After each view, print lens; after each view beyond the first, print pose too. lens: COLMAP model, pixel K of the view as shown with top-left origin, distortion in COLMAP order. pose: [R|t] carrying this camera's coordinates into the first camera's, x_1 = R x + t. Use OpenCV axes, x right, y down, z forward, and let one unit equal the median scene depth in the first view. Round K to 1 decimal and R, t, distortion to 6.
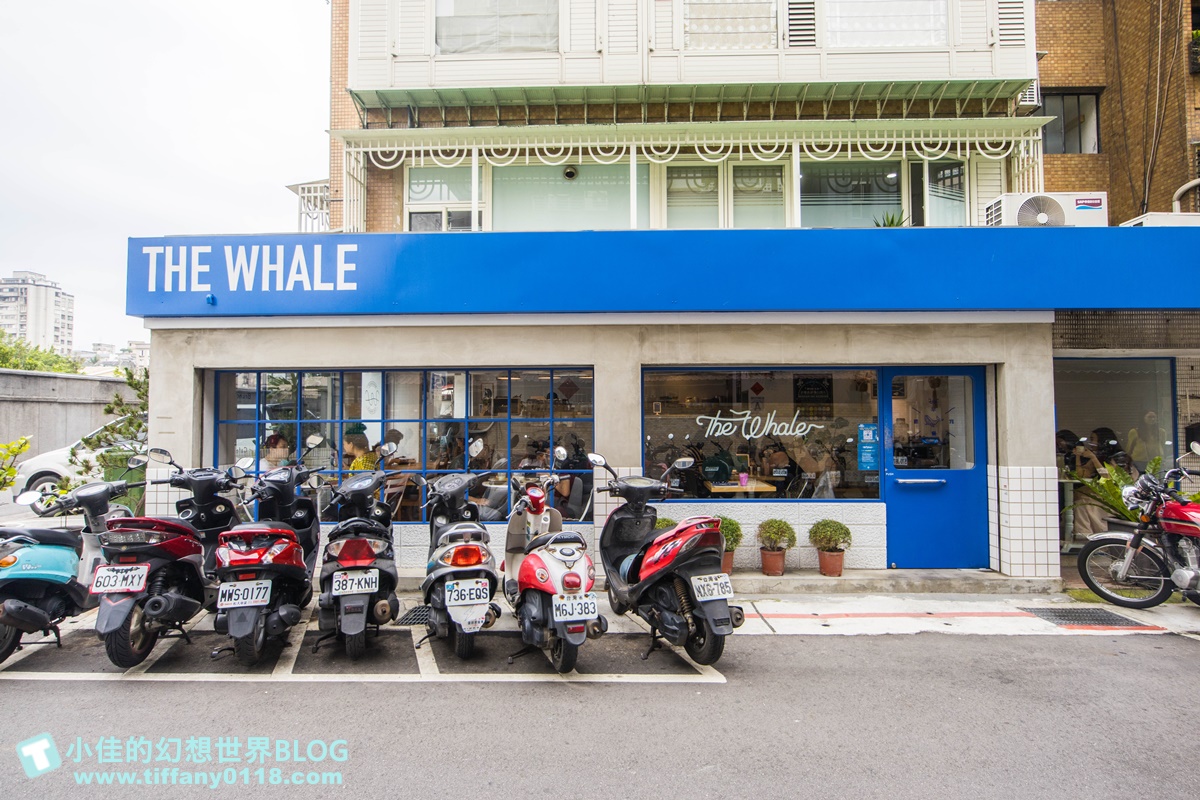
lens RADIAL K [[620.5, 0, 600.0], [0, 620.5, 400.0], [0, 0, 1]] dist [0.036886, -0.035576]
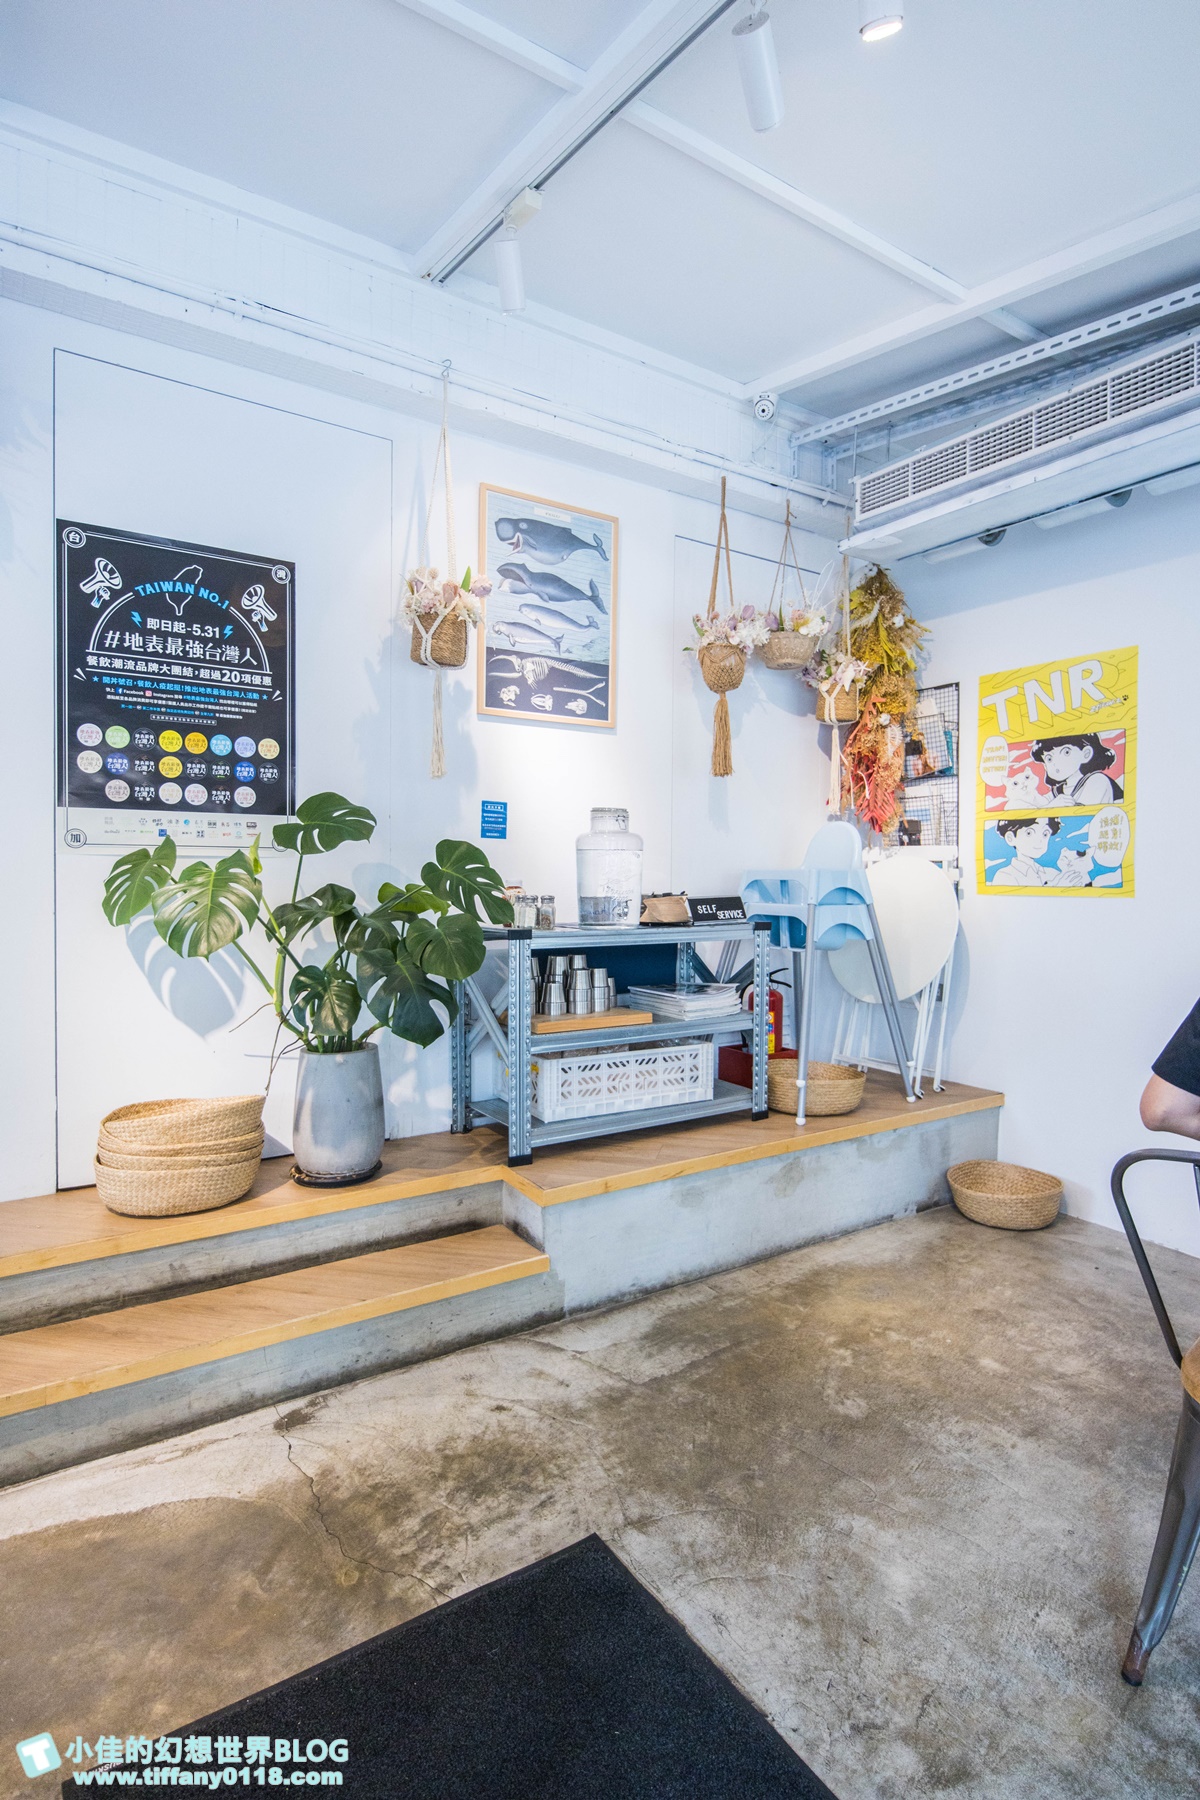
lens RADIAL K [[930.7, 0, 600.0], [0, 930.7, 900.0], [0, 0, 1]] dist [0.036886, -0.035576]
pose [[0.822629, -0.005735, 0.568549, 0.289131], [-0.037940, 0.997167, 0.064953, 0.037300], [-0.567311, -0.075003, 0.820081, 0.713709]]
